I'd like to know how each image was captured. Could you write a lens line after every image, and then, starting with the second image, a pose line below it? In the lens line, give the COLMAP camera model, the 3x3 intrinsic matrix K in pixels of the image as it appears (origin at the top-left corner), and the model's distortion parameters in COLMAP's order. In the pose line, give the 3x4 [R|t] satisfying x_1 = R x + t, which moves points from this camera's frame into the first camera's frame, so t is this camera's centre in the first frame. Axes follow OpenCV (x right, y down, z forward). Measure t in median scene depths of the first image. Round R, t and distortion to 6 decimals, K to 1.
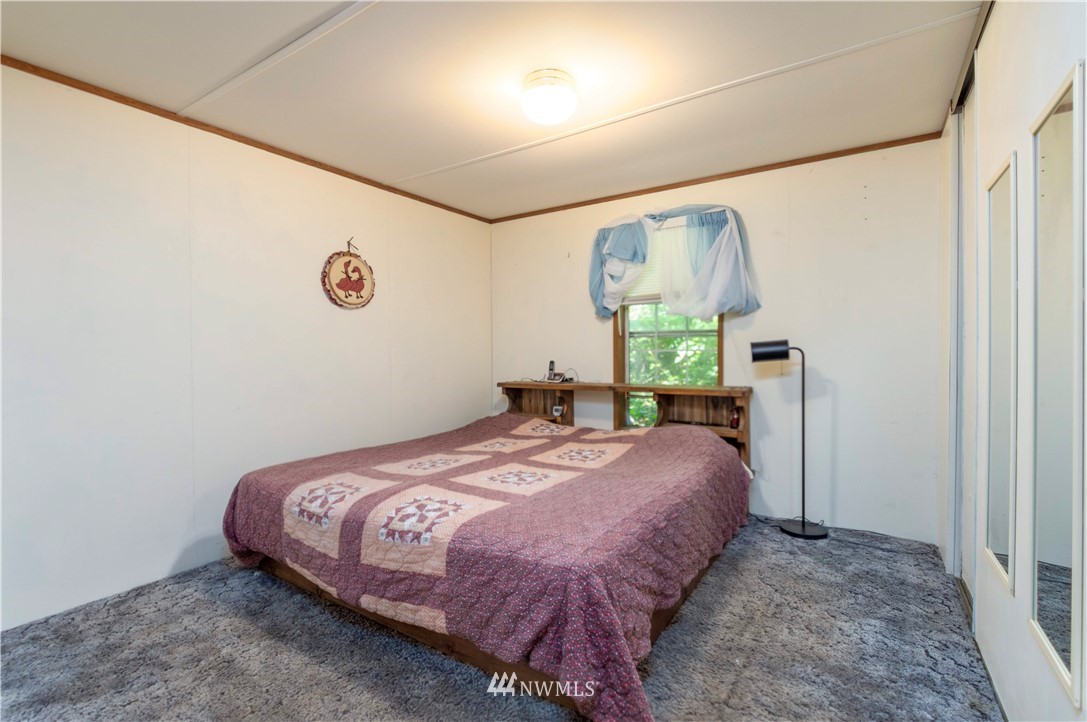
lens RADIAL K [[493.7, 0, 542.6], [0, 493.7, 357.8], [0, 0, 1]] dist [0.000747, -0.000259]
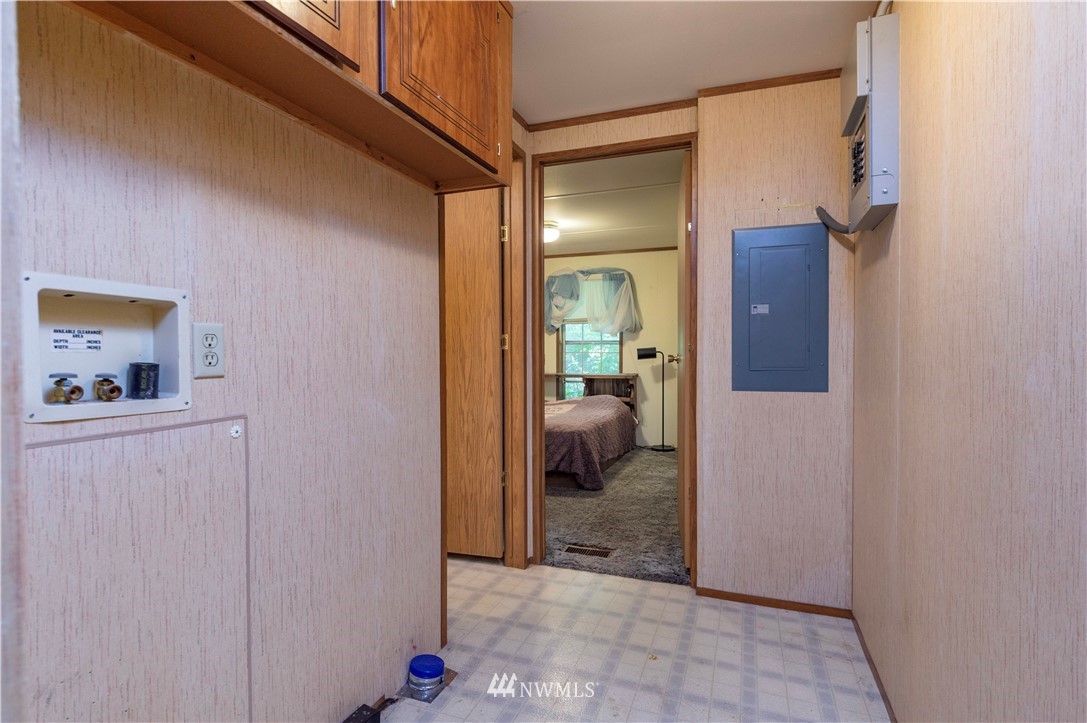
lens RADIAL K [[530.8, 0, 545.3], [0, 530.8, 361.9], [0, 0, 1]] dist [-0.000750, -0.000010]
pose [[0.975014, 0.003589, 0.222115, -0.313825], [-0.004219, 0.999988, 0.002362, 0.013059], [-0.222104, -0.003240, 0.975018, -0.760388]]
